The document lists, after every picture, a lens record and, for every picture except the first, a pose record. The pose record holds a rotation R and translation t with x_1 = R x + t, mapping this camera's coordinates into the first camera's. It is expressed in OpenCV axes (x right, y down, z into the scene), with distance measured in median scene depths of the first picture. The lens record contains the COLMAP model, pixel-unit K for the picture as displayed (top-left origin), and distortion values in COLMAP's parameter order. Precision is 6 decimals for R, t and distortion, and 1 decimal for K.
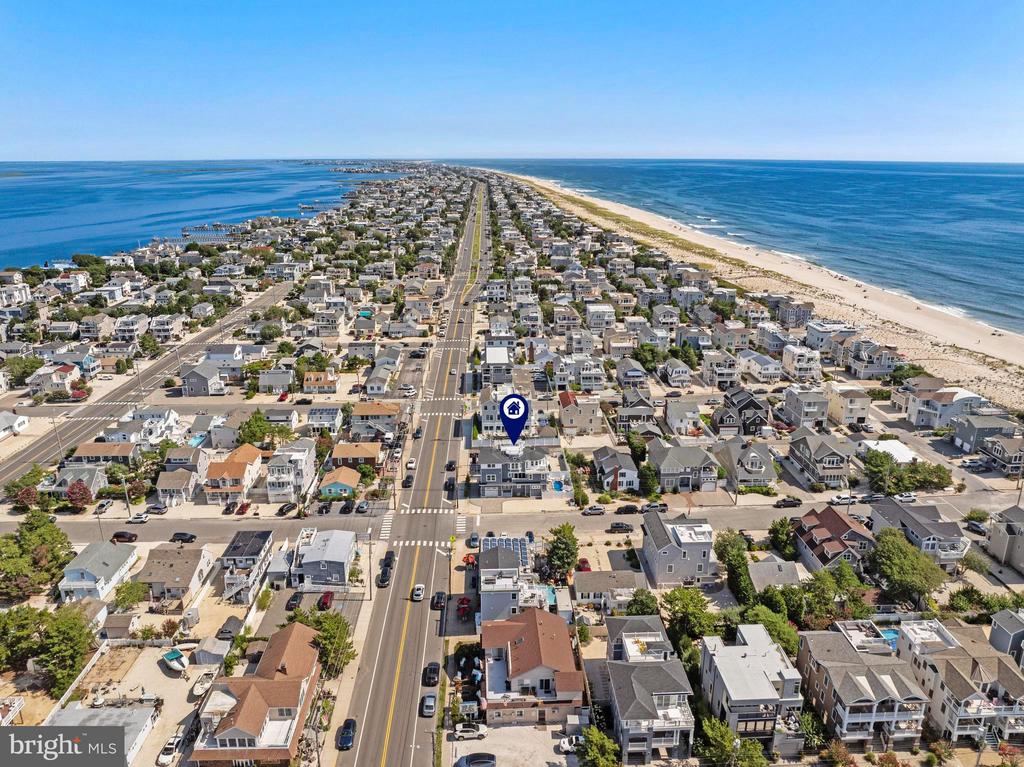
lens RADIAL K [[722.7, 0, 516.2], [0, 722.7, 380.1], [0, 0, 1]] dist [-0.036992, -0.002695]
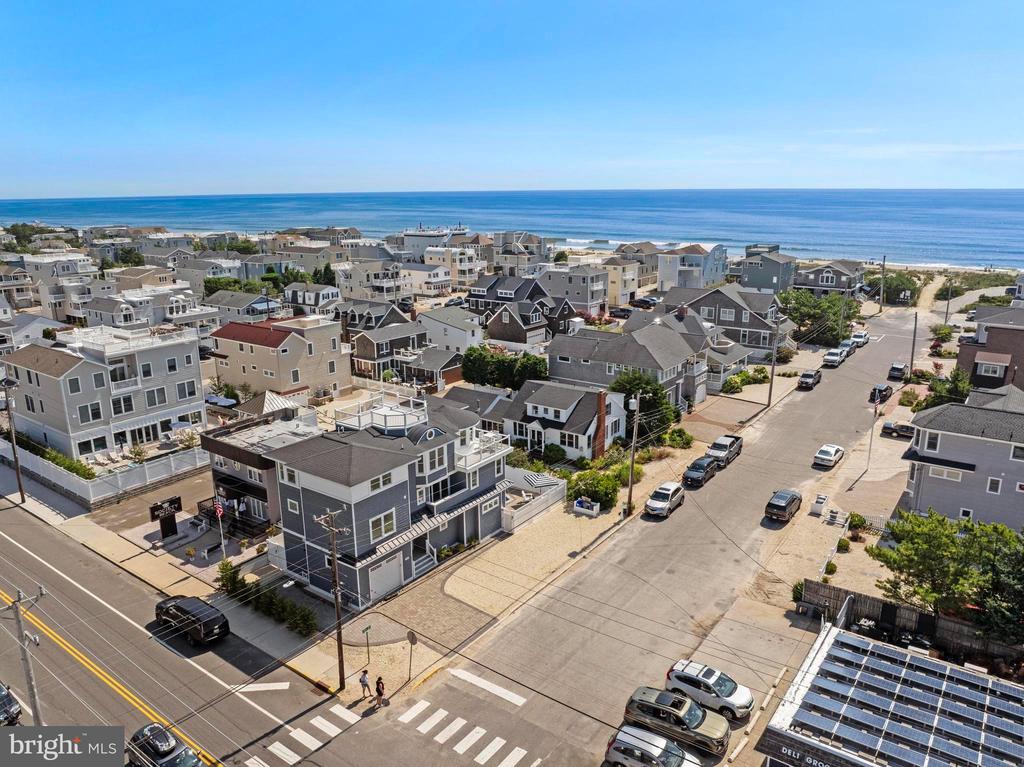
lens RADIAL K [[733.8, 0, 512.0], [0, 733.8, 383.5], [0, 0, 1]] dist [-0.034104, -0.001639]
pose [[0.626239, -0.207453, 0.751524, -0.199292], [0.235973, 0.969170, 0.070897, 0.073978], [-0.743062, 0.132941, 0.655886, 0.765284]]
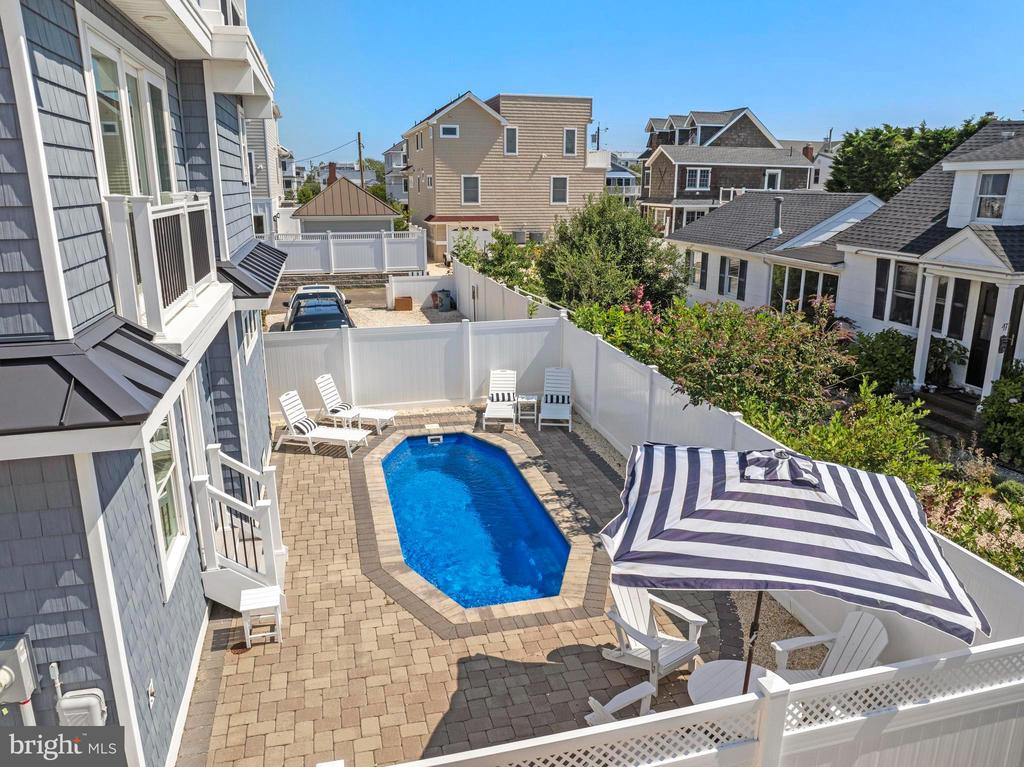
lens RADIAL K [[722.7, 0, 516.2], [0, 722.7, 380.1], [0, 0, 1]] dist [-0.036992, -0.002695]
pose [[0.976843, -0.054771, 0.206830, 0.052108], [0.060283, 0.997972, -0.020434, 0.142153], [-0.205292, 0.032429, 0.978163, 0.966371]]
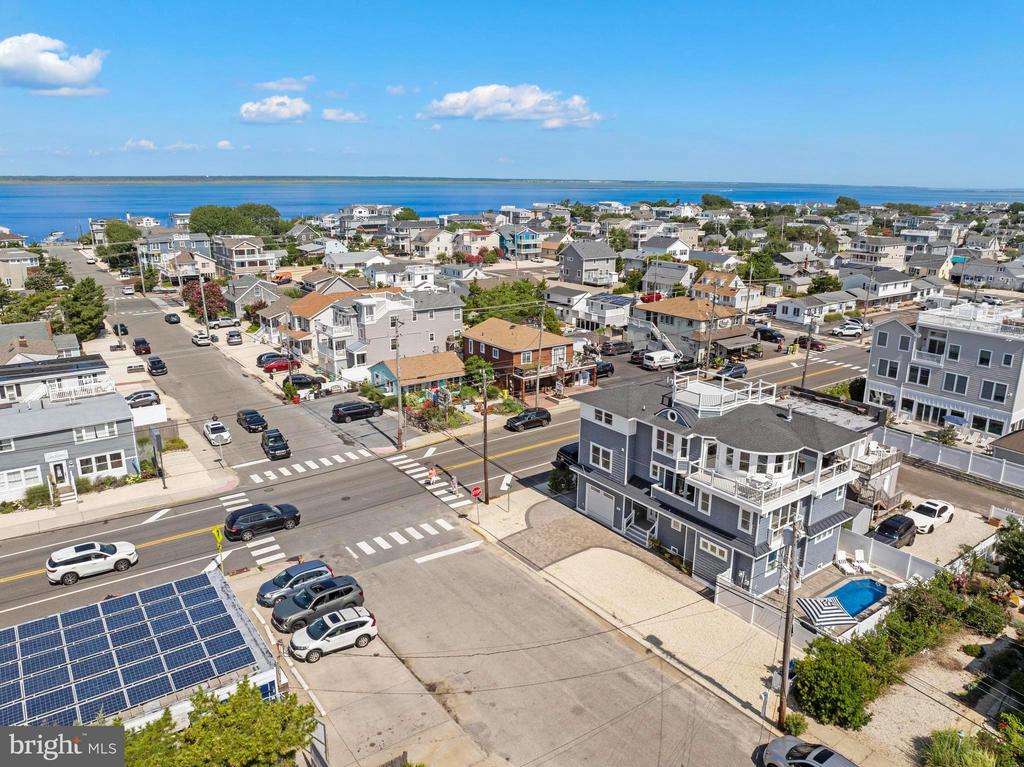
lens RADIAL K [[722.7, 0, 516.2], [0, 722.7, 380.1], [0, 0, 1]] dist [-0.036992, -0.002695]
pose [[0.554495, 0.226284, -0.800831, 0.177622], [-0.248255, 0.963483, 0.100352, 0.081819], [0.794295, 0.143165, 0.590422, 0.780155]]
